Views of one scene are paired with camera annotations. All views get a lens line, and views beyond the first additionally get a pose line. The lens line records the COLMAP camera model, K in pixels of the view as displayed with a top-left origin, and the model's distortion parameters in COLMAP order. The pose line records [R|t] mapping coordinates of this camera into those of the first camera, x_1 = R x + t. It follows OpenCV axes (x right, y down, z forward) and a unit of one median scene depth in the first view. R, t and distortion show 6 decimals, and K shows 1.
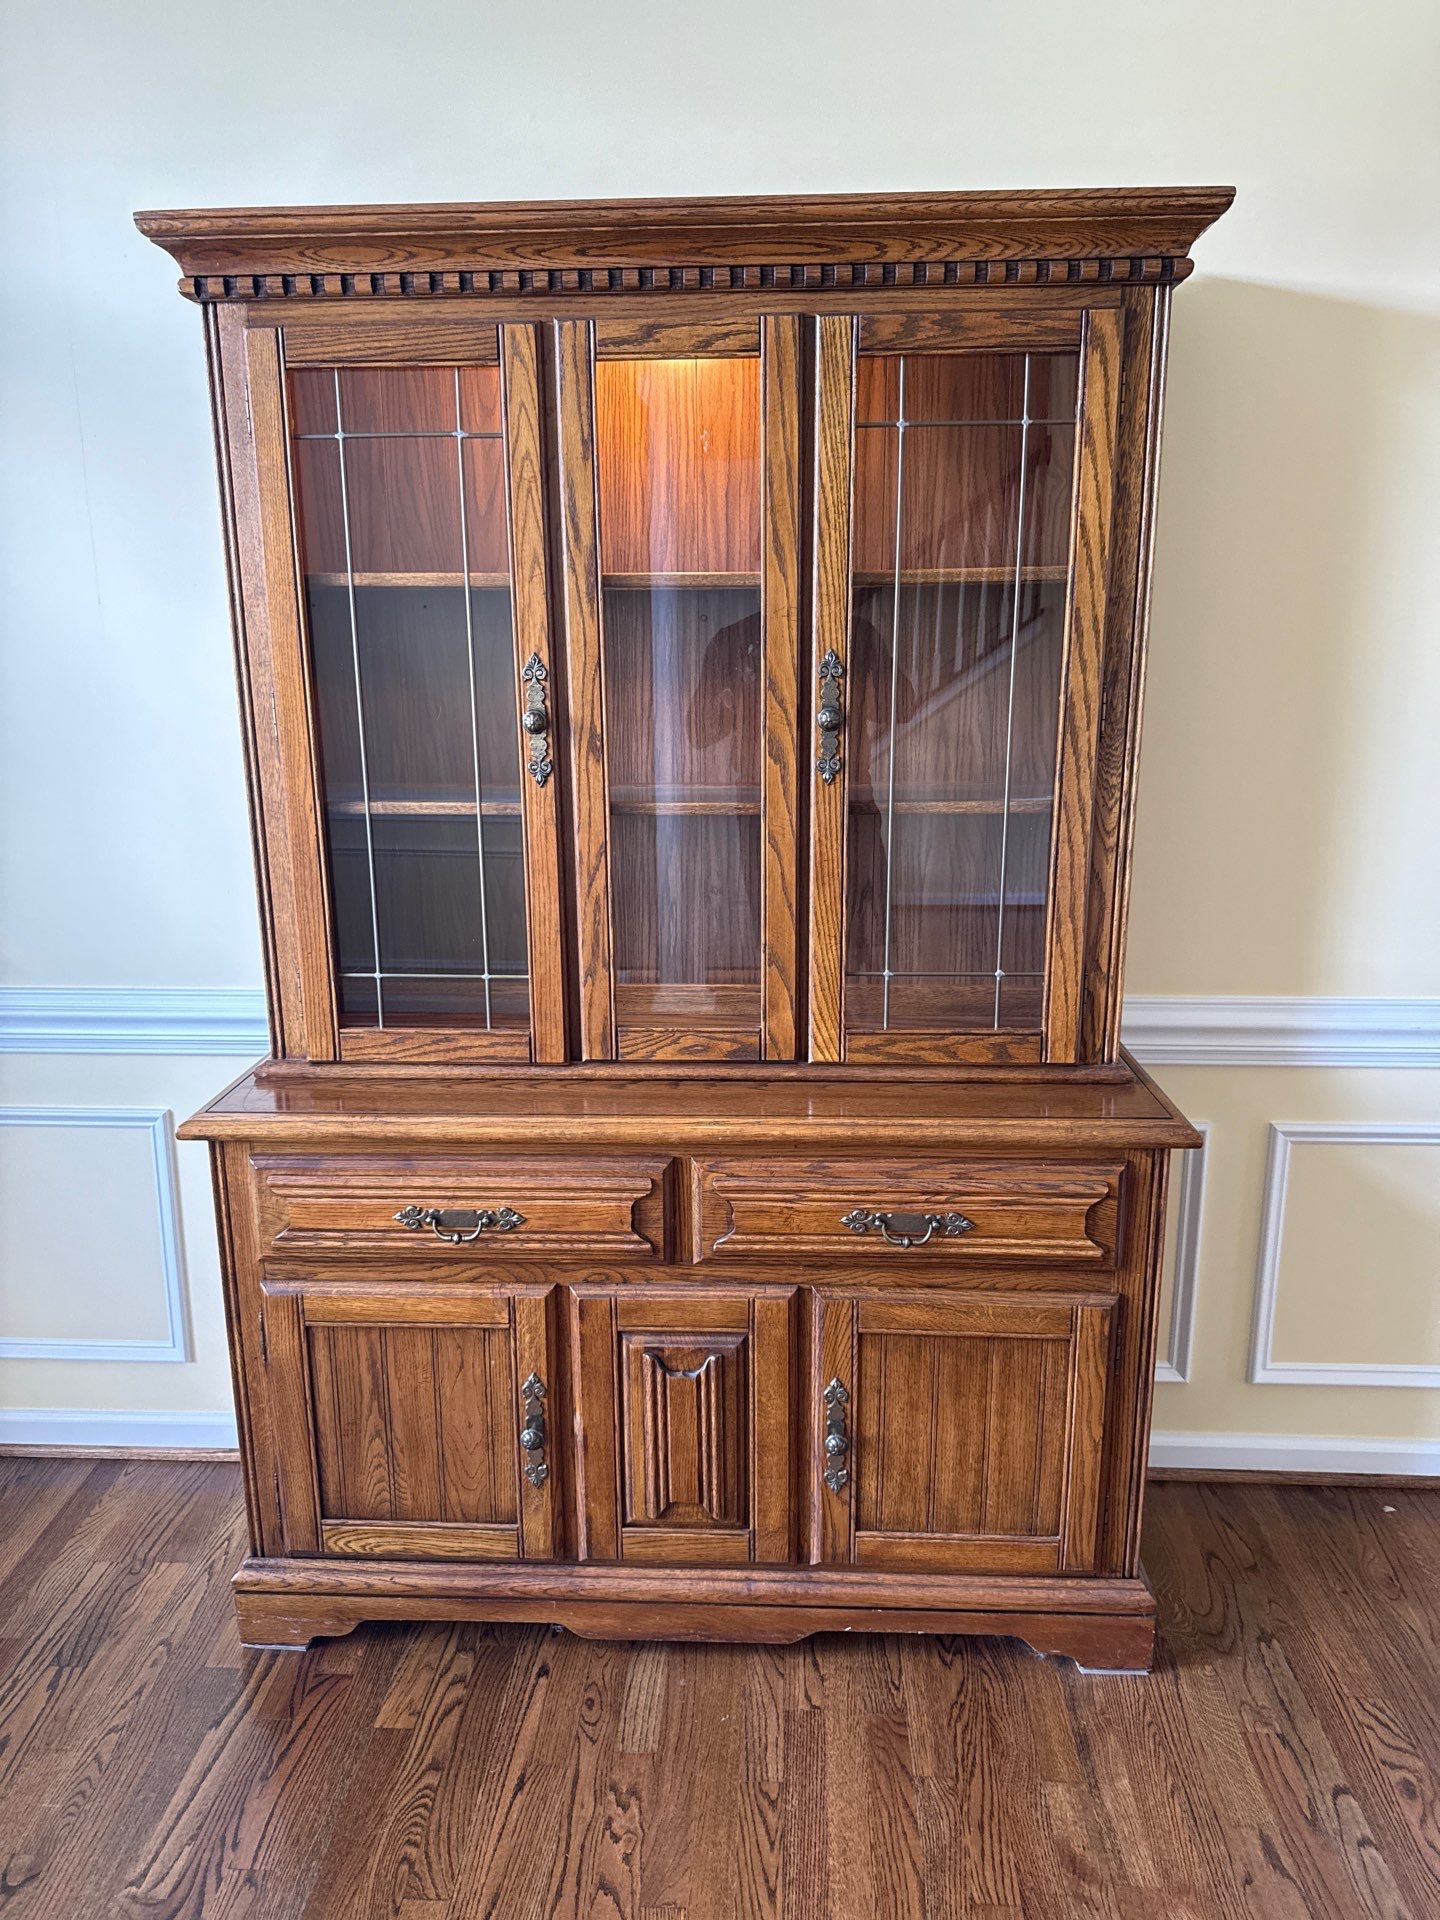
lens RADIAL K [[1293.9, 0, 719.3], [0, 1293.9, 957.8], [0, 0, 1]] dist [0.003249, 0.001142]
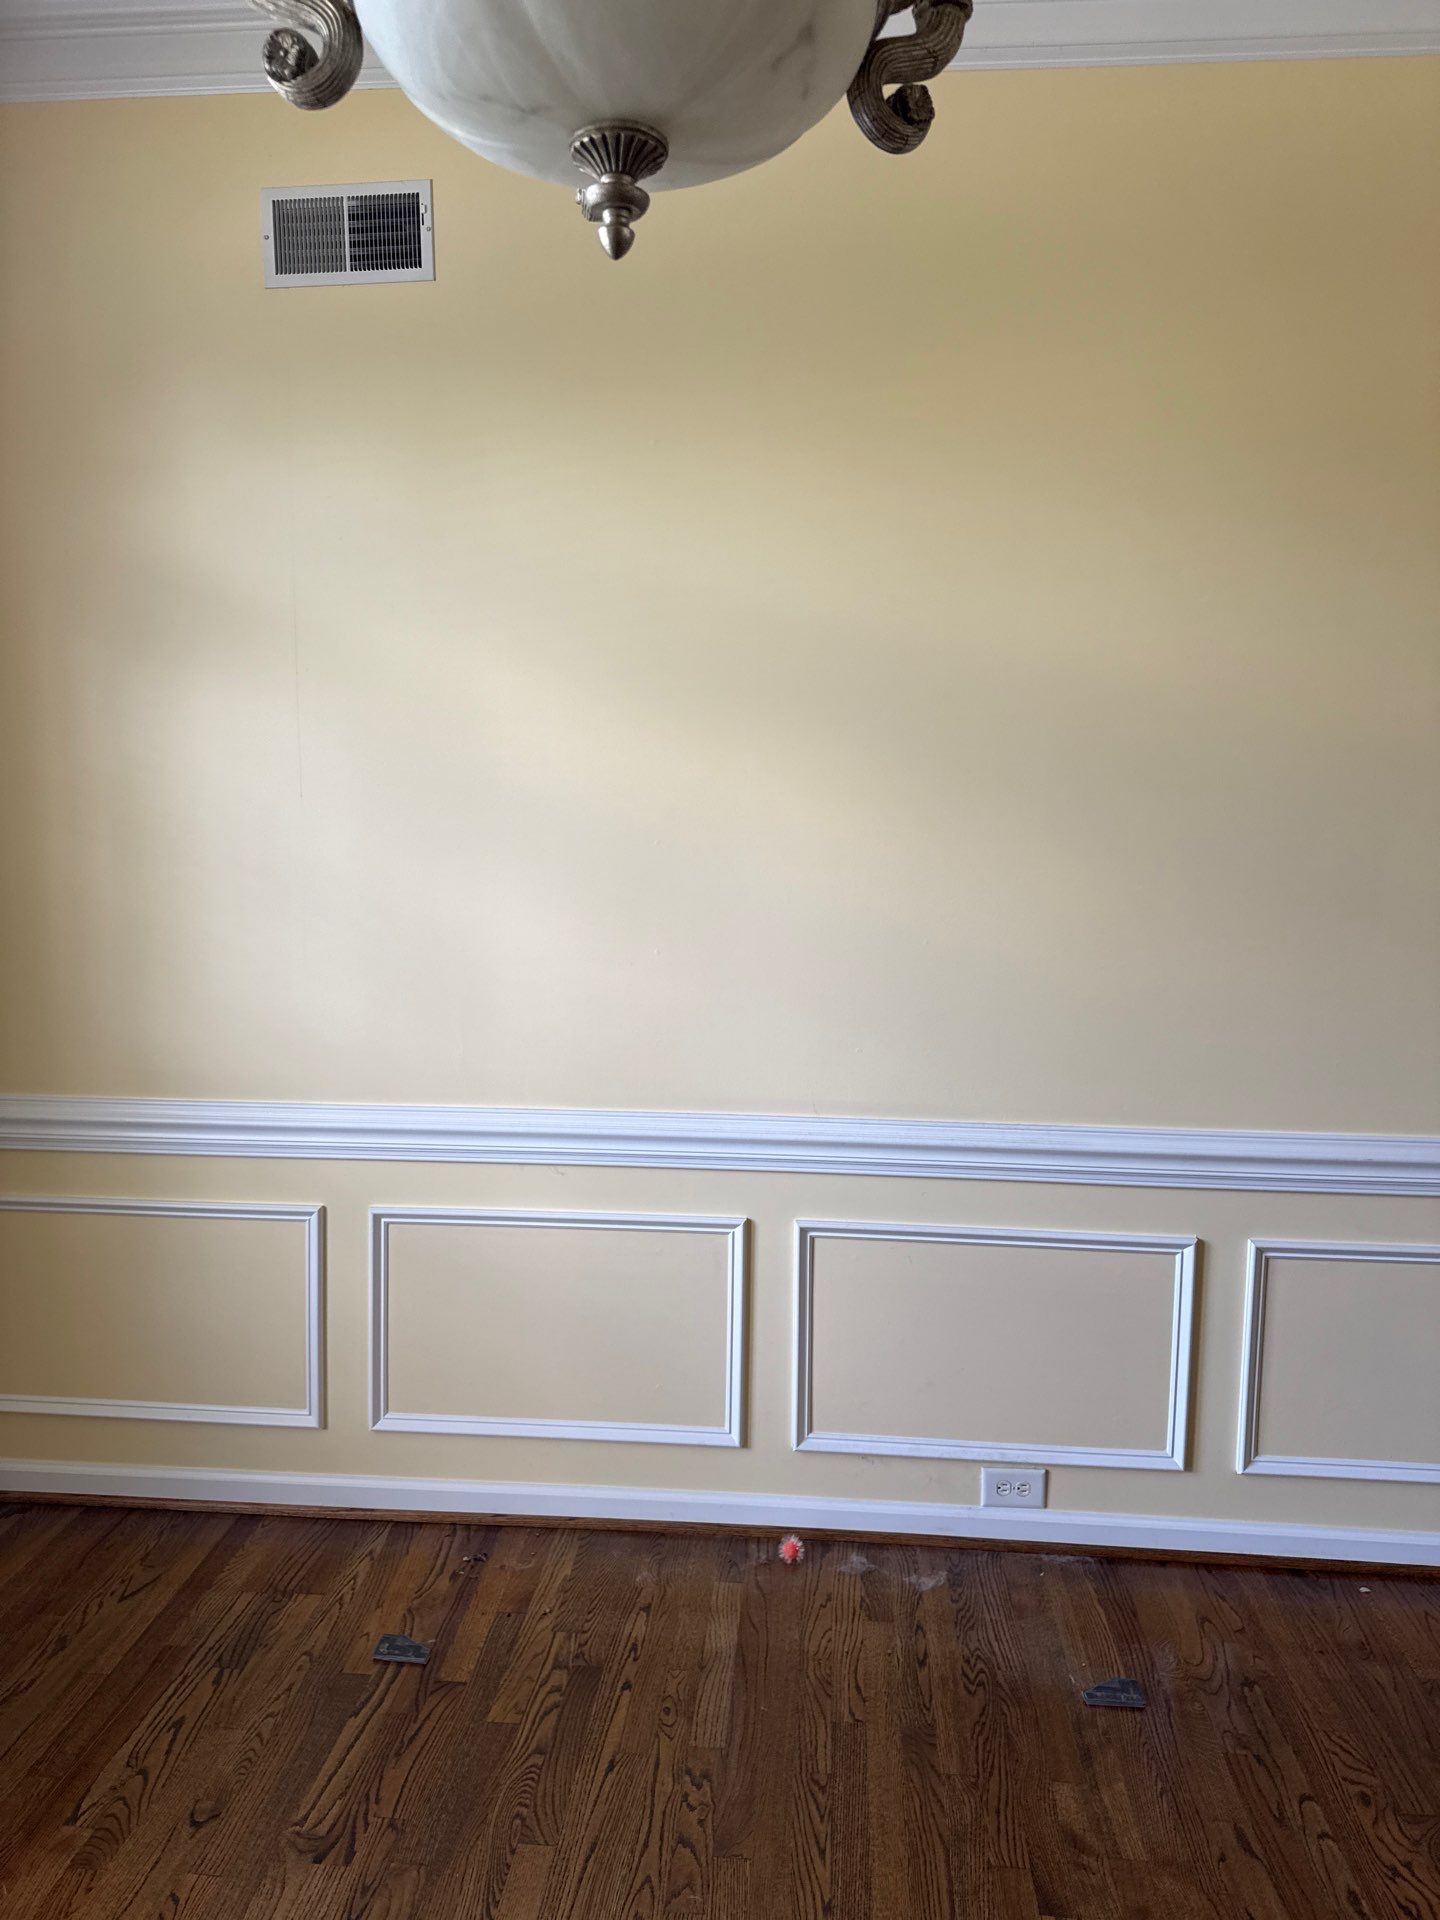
lens RADIAL K [[1293.9, 0, 721.3], [0, 1293.9, 958.1], [0, 0, 1]] dist [0.003249, 0.001142]
pose [[0.999337, 0.018714, -0.031224, -0.027122], [-0.022850, 0.990190, -0.137847, 0.059436], [0.028338, 0.138469, 0.989961, -0.273217]]
